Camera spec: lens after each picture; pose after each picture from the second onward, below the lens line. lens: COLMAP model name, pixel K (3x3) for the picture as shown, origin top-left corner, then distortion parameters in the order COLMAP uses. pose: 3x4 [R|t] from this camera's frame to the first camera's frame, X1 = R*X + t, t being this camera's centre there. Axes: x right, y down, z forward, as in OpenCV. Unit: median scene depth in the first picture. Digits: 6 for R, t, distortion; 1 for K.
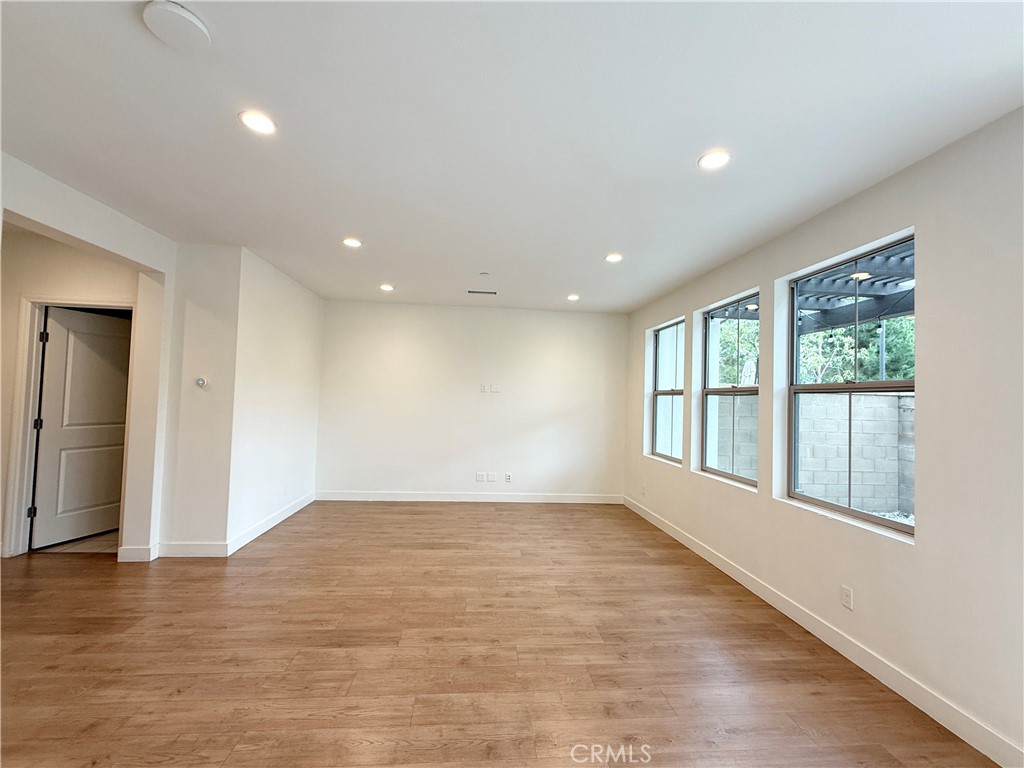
lens RADIAL K [[421.9, 0, 512.0], [0, 421.9, 384.0], [0, 0, 1]] dist [0.001518, 0.000074]
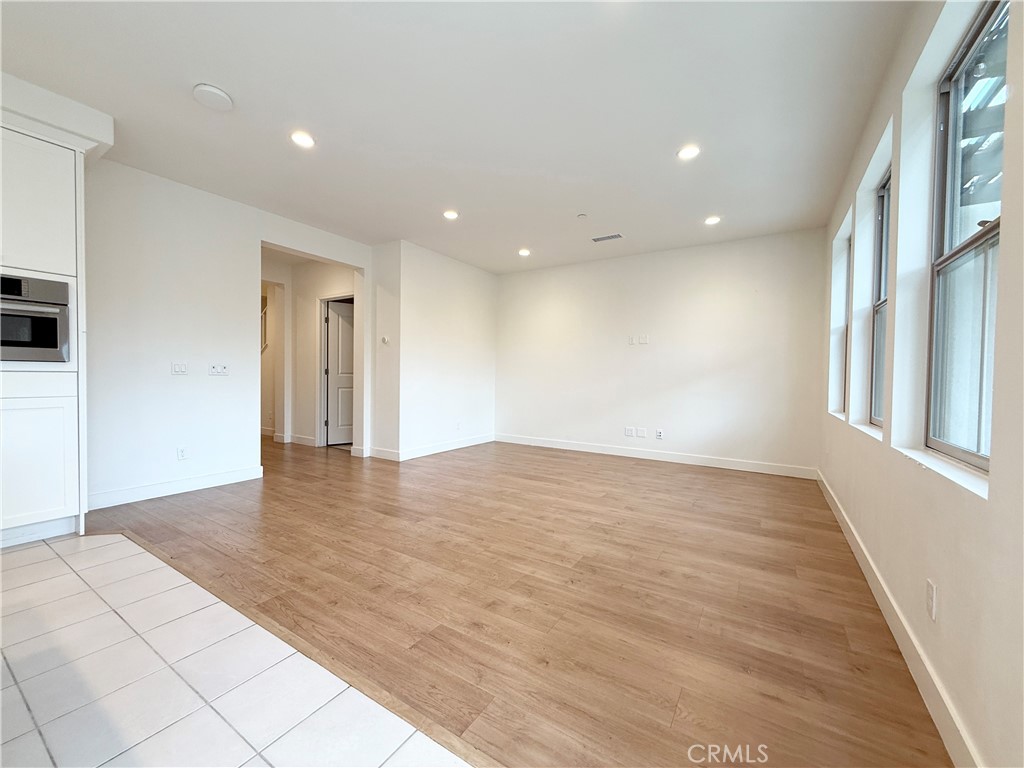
lens RADIAL K [[408.6, 0, 512.0], [0, 408.6, 384.0], [0, 0, 1]] dist [0.000543, 0.000136]
pose [[0.792168, -0.009162, -0.610234, 0.476008], [0.033748, 0.999015, 0.028810, 0.123925], [0.609369, -0.043416, 0.791697, 0.156662]]
